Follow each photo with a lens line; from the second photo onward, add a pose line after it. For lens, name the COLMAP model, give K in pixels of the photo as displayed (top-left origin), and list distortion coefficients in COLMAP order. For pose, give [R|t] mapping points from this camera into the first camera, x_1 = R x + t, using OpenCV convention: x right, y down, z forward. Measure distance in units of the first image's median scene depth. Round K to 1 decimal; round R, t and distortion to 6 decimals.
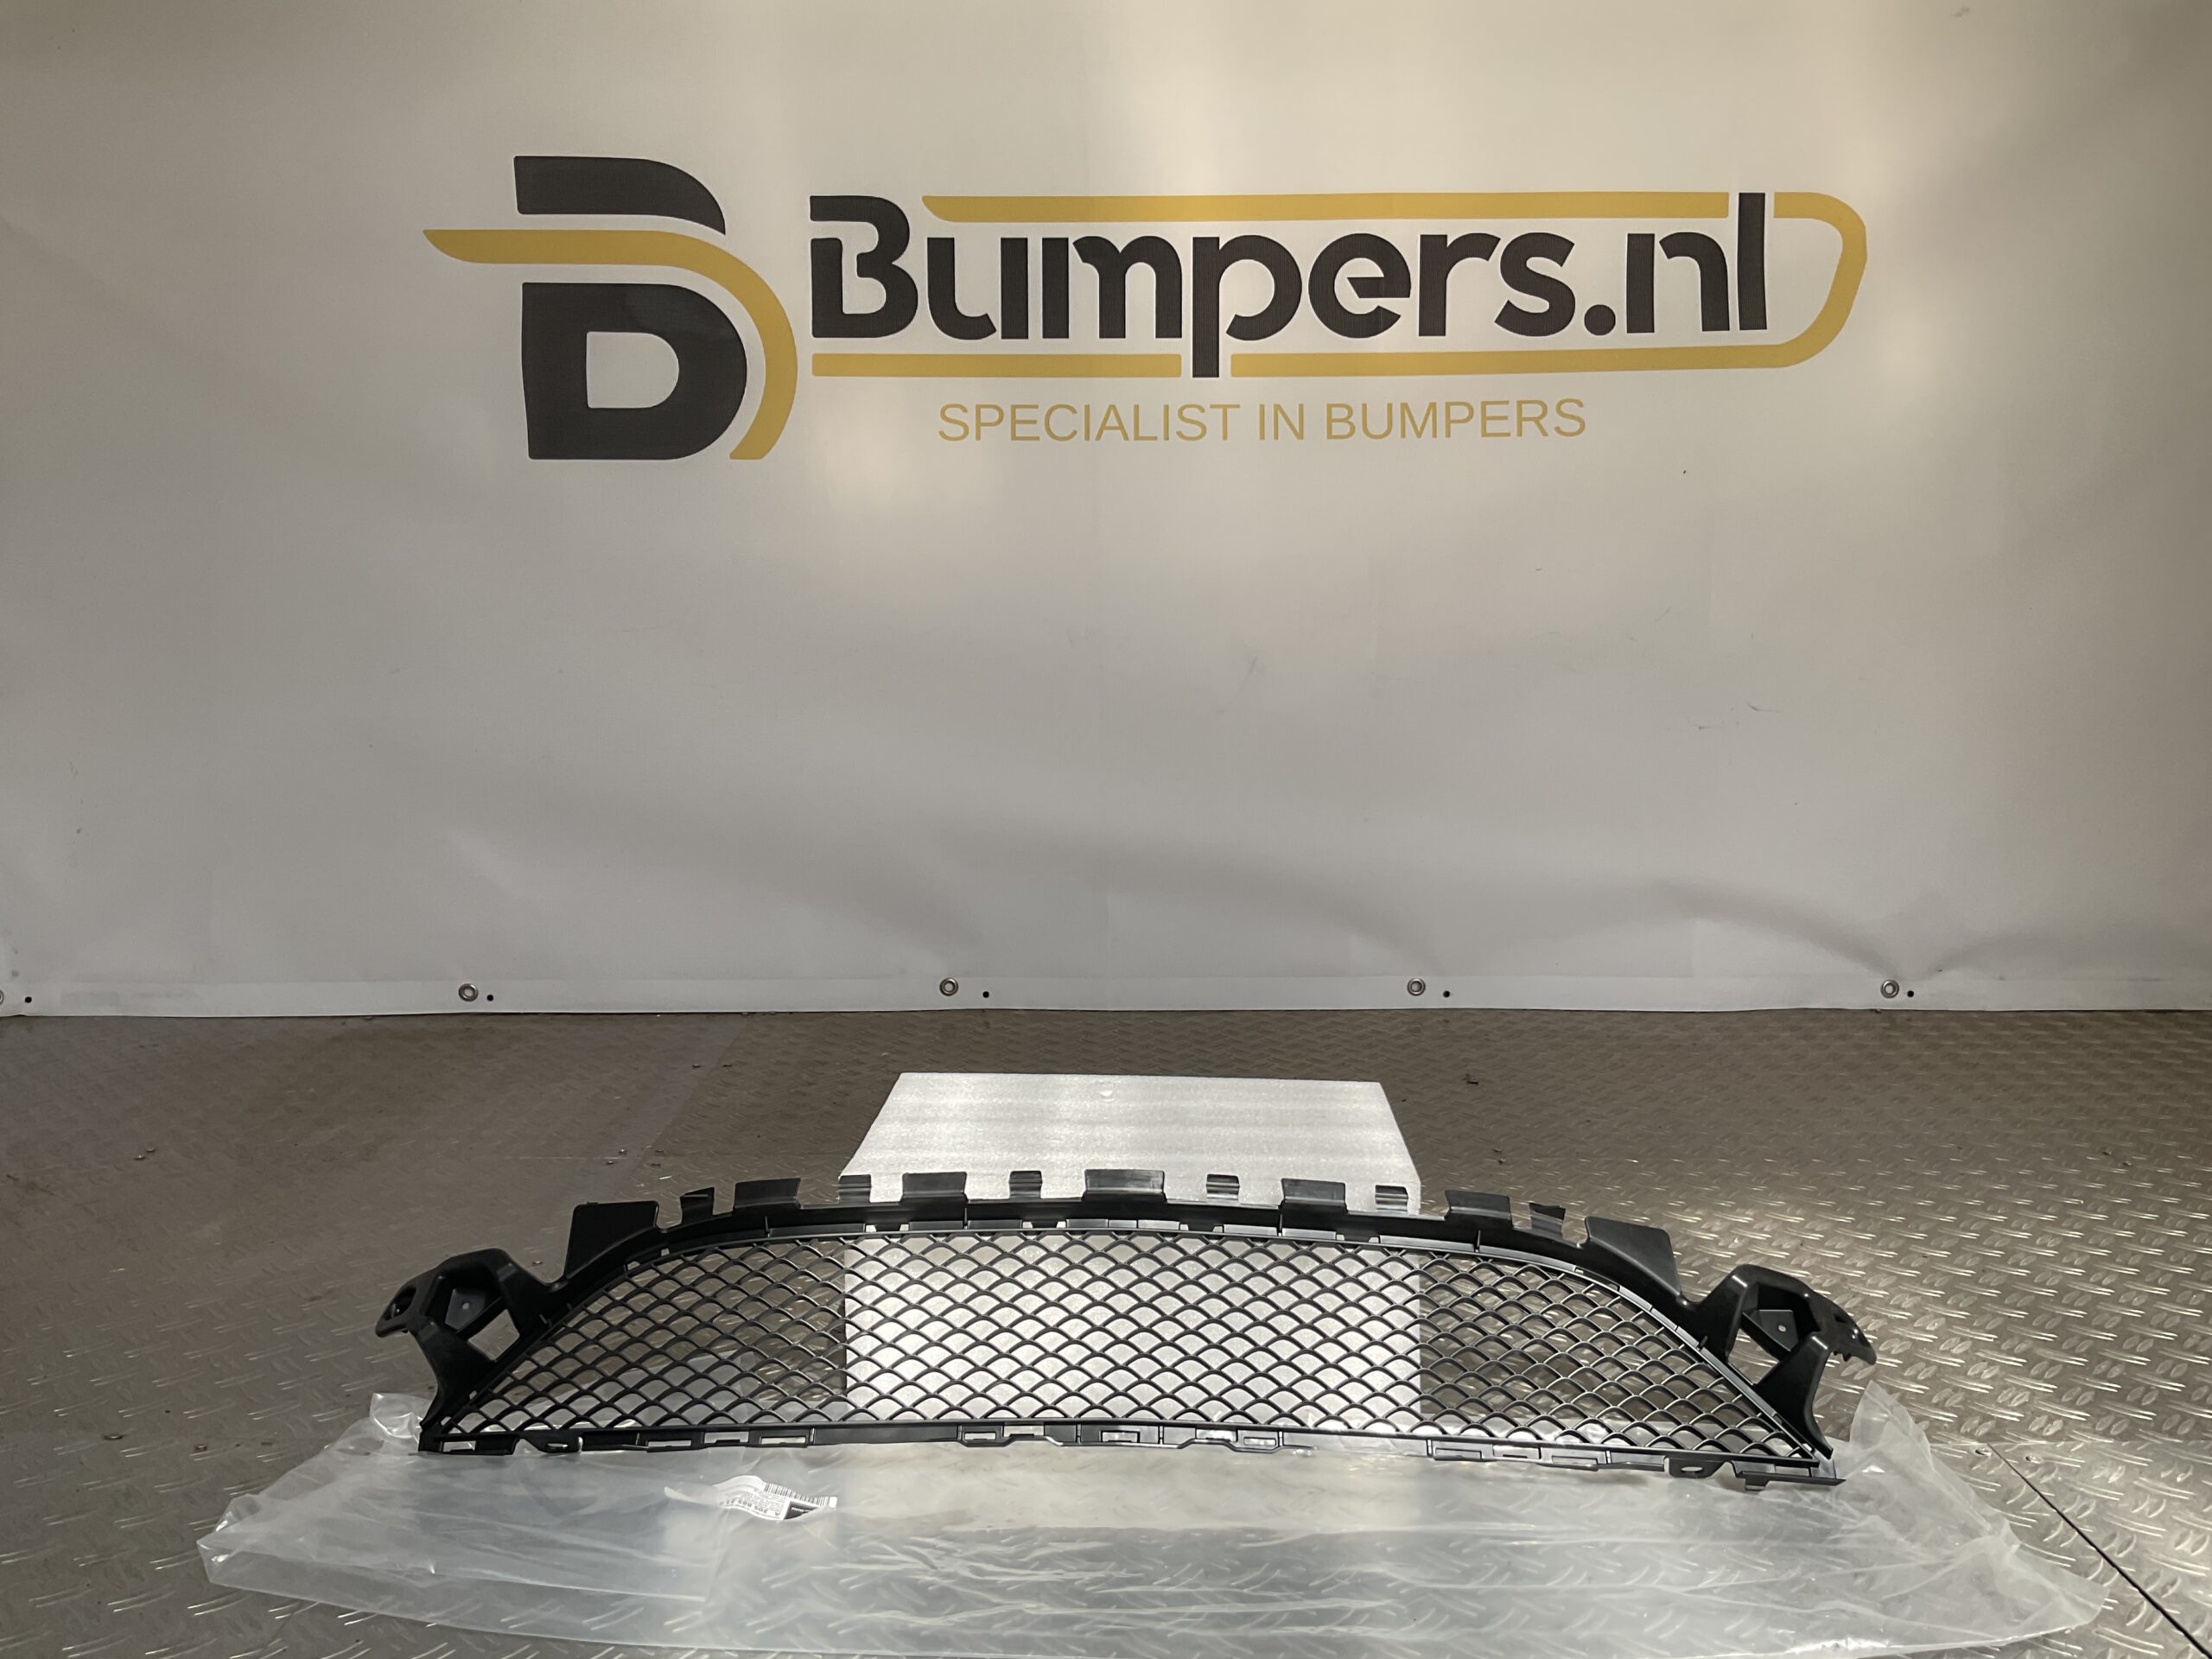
lens RADIAL K [[1844.0, 0, 1106.0], [0, 1844.0, 829.5], [0, 0, 1]] dist [0.114719, -0.295592]
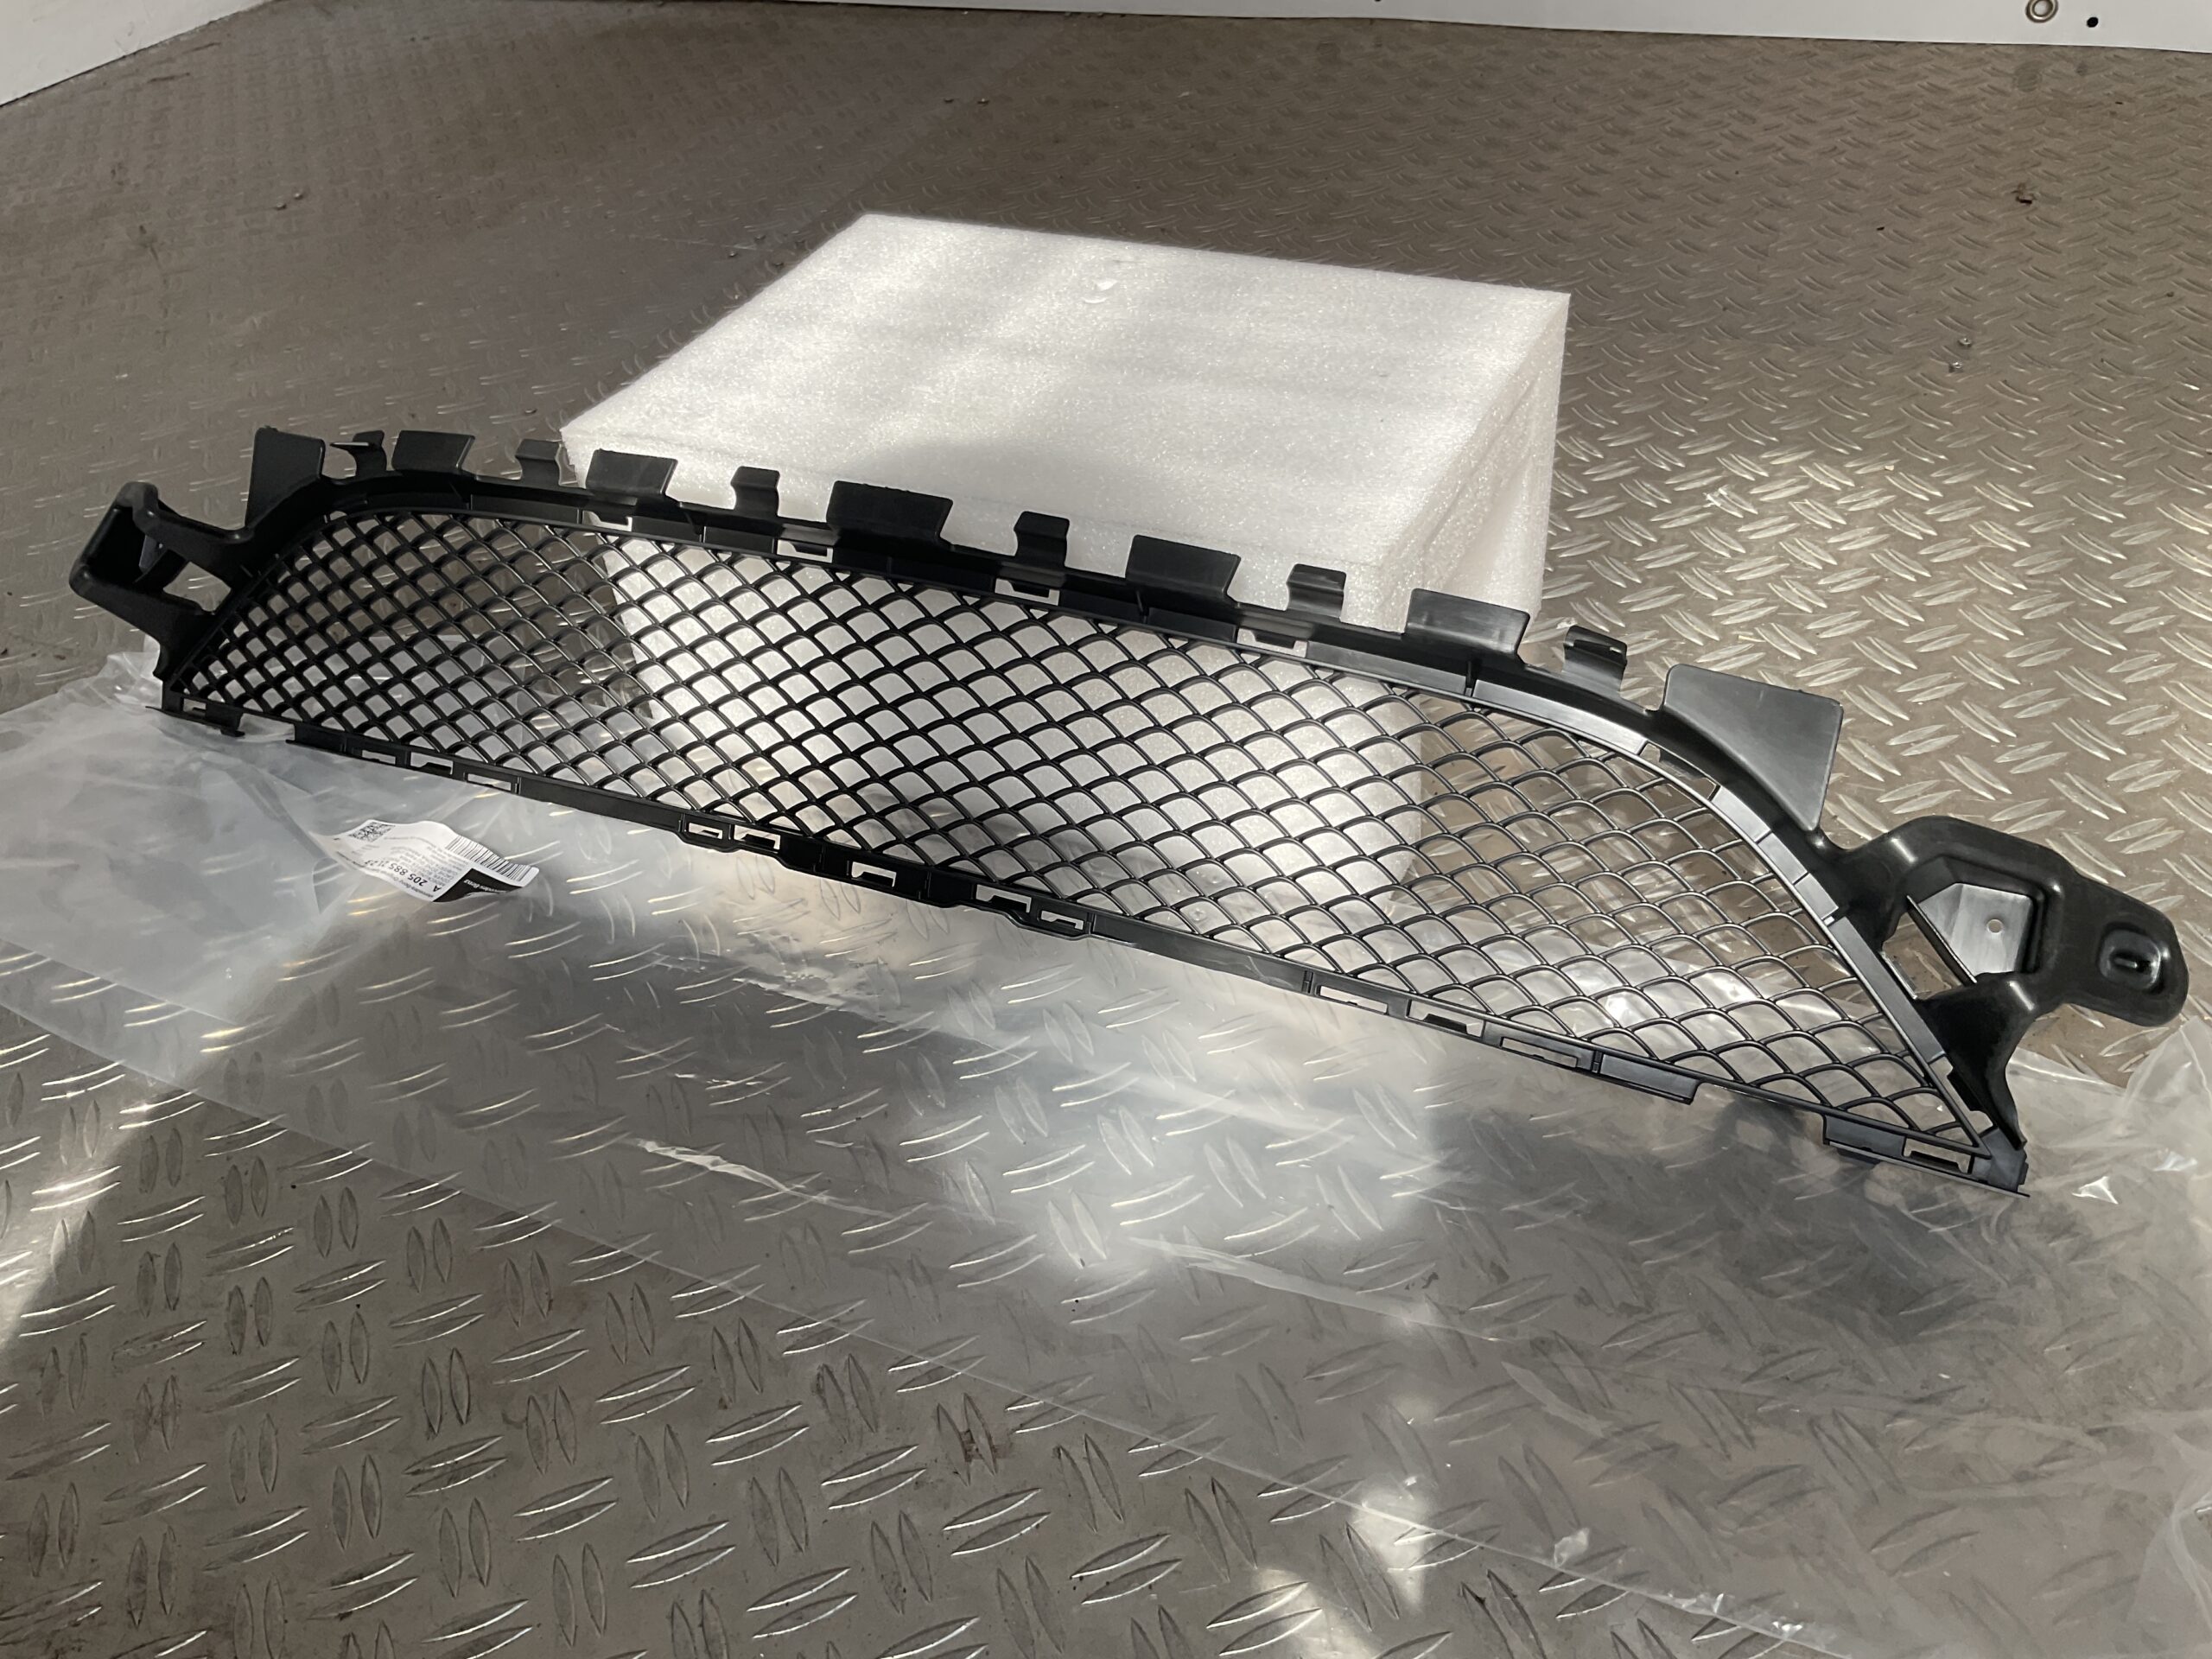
lens RADIAL K [[1865.0, 0, 1106.0], [0, 1865.0, 829.5], [0, 0, 1]] dist [0.112365, -0.287254]
pose [[0.913105, 0.188934, -0.361309, 0.317185], [0.038958, 0.841674, 0.538578, -0.049650], [0.405860, -0.505854, 0.761176, 0.503630]]
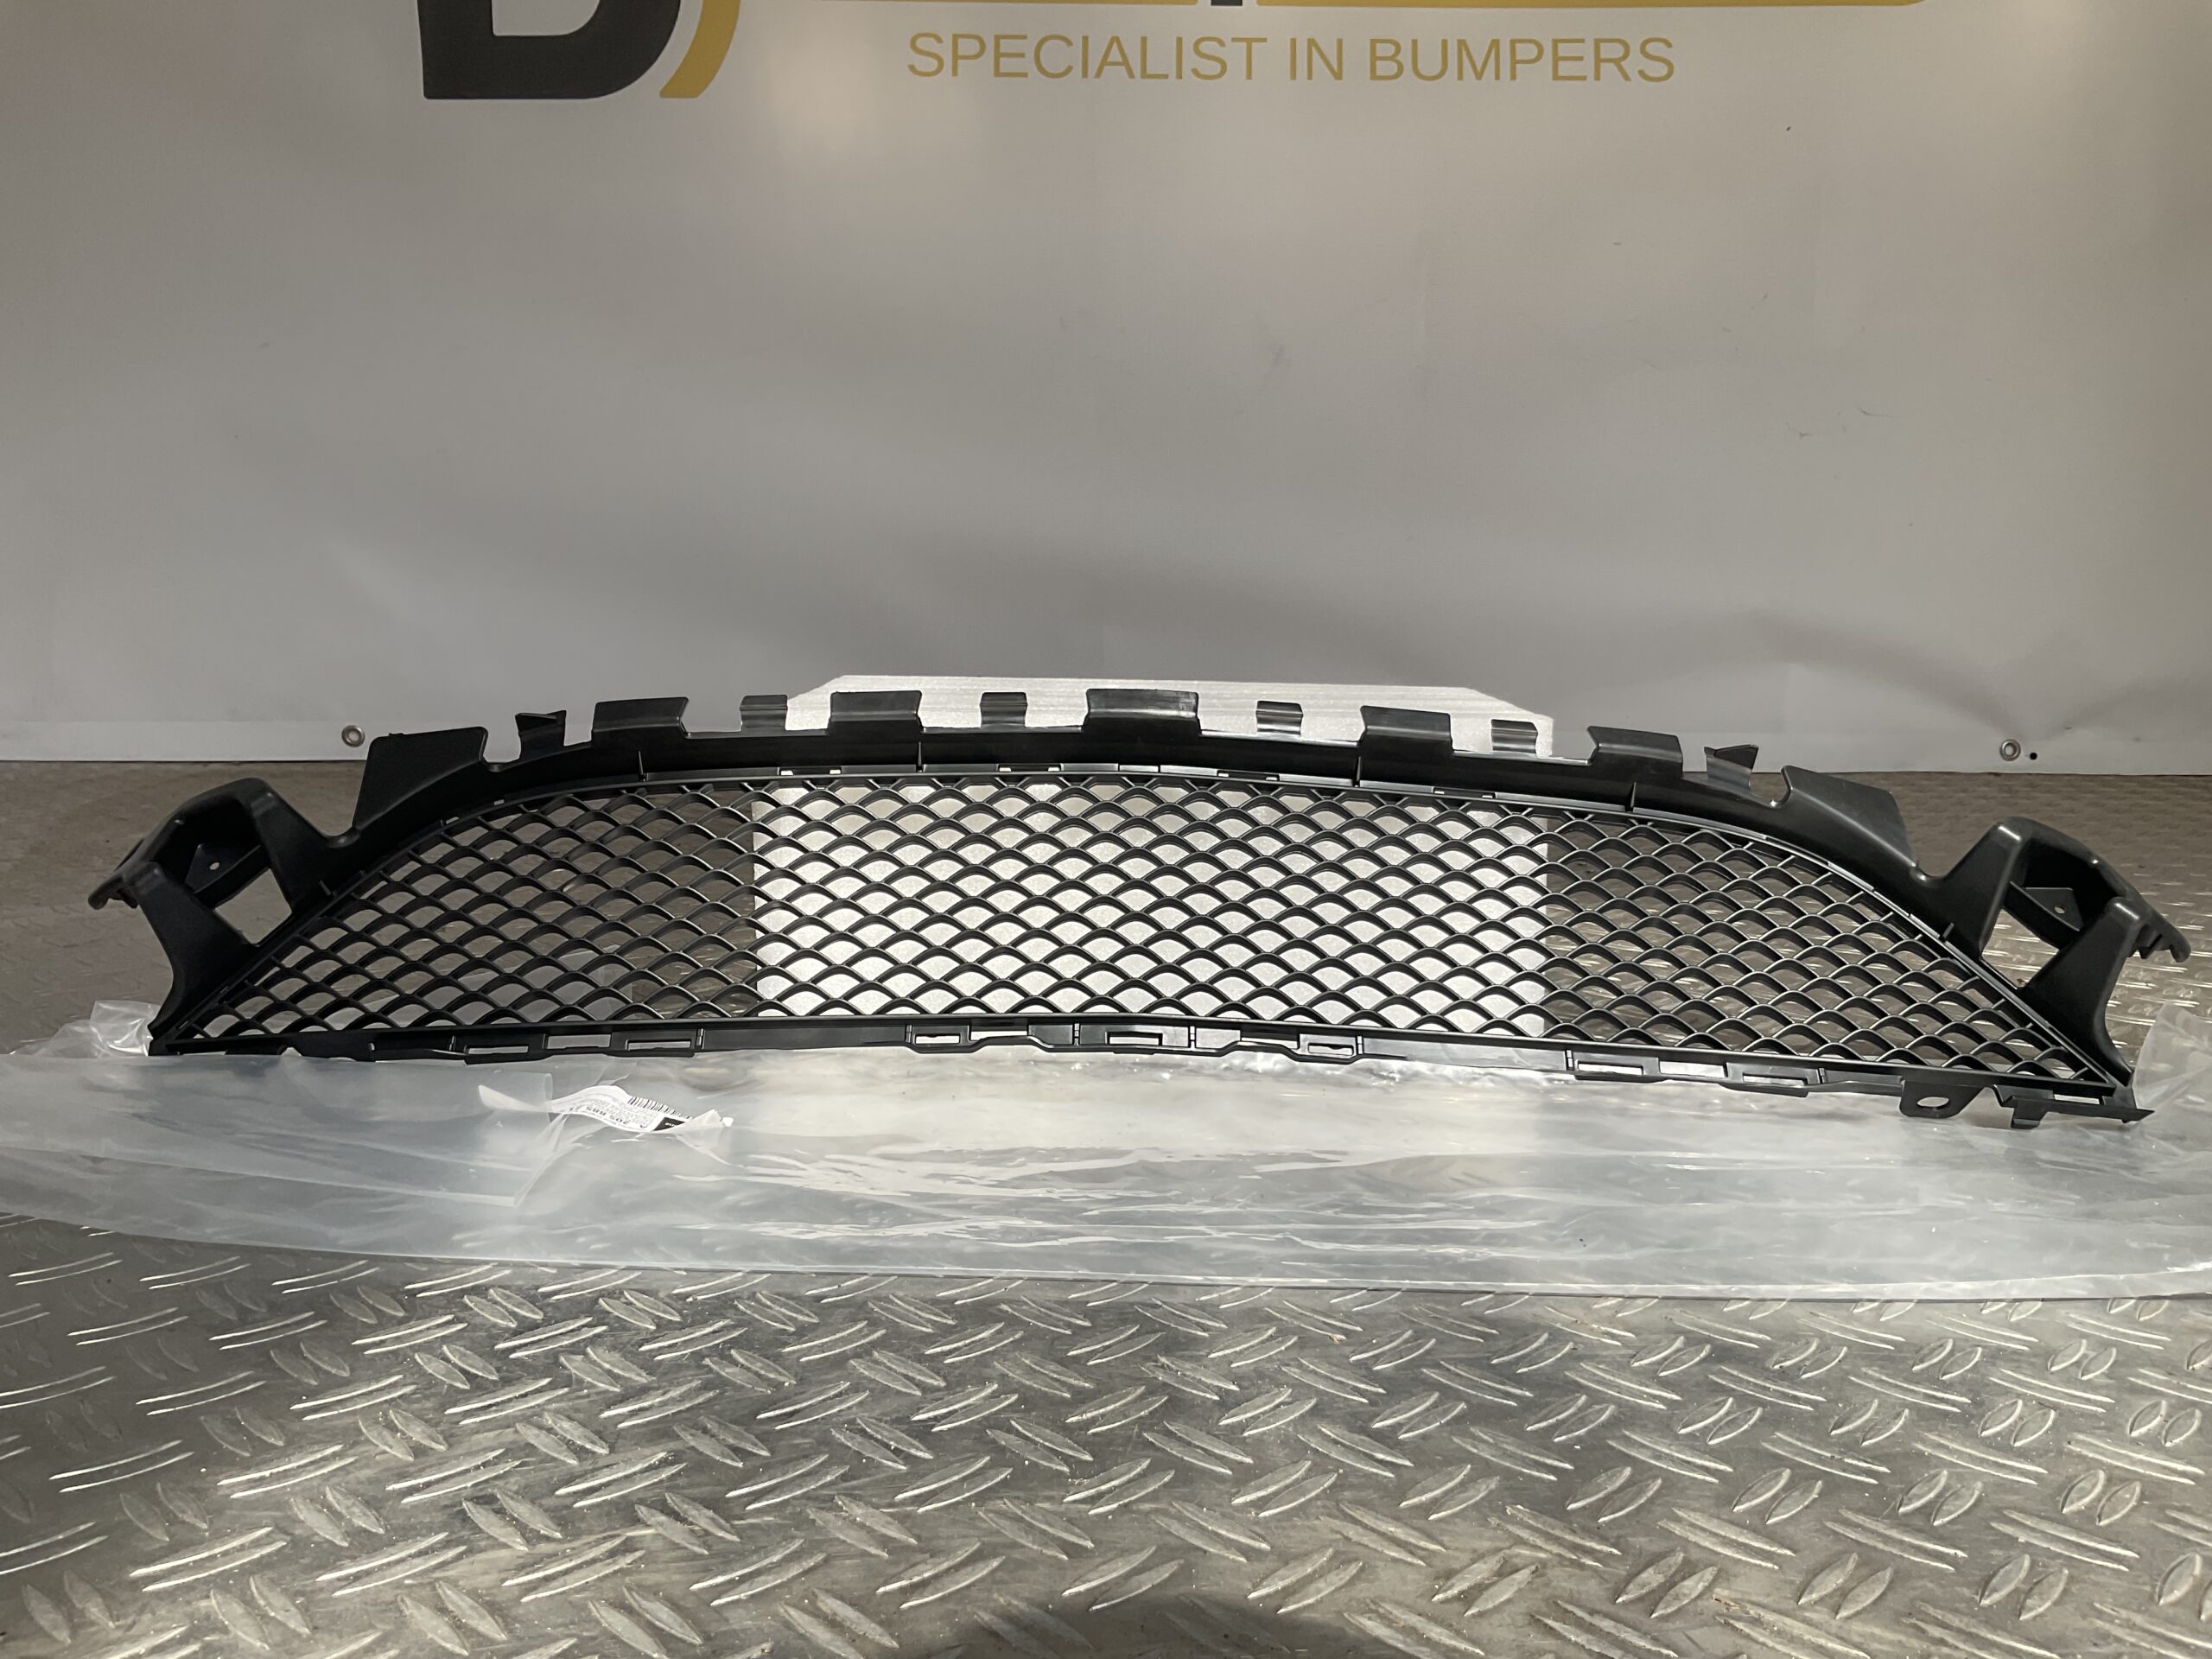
lens RADIAL K [[1865.0, 0, 1106.0], [0, 1865.0, 829.5], [0, 0, 1]] dist [0.112365, -0.287254]
pose [[0.999916, 0.009445, 0.008902, -0.009975], [-0.009672, 0.999620, 0.025831, 0.219034], [-0.008655, -0.025915, 0.999627, 0.277781]]
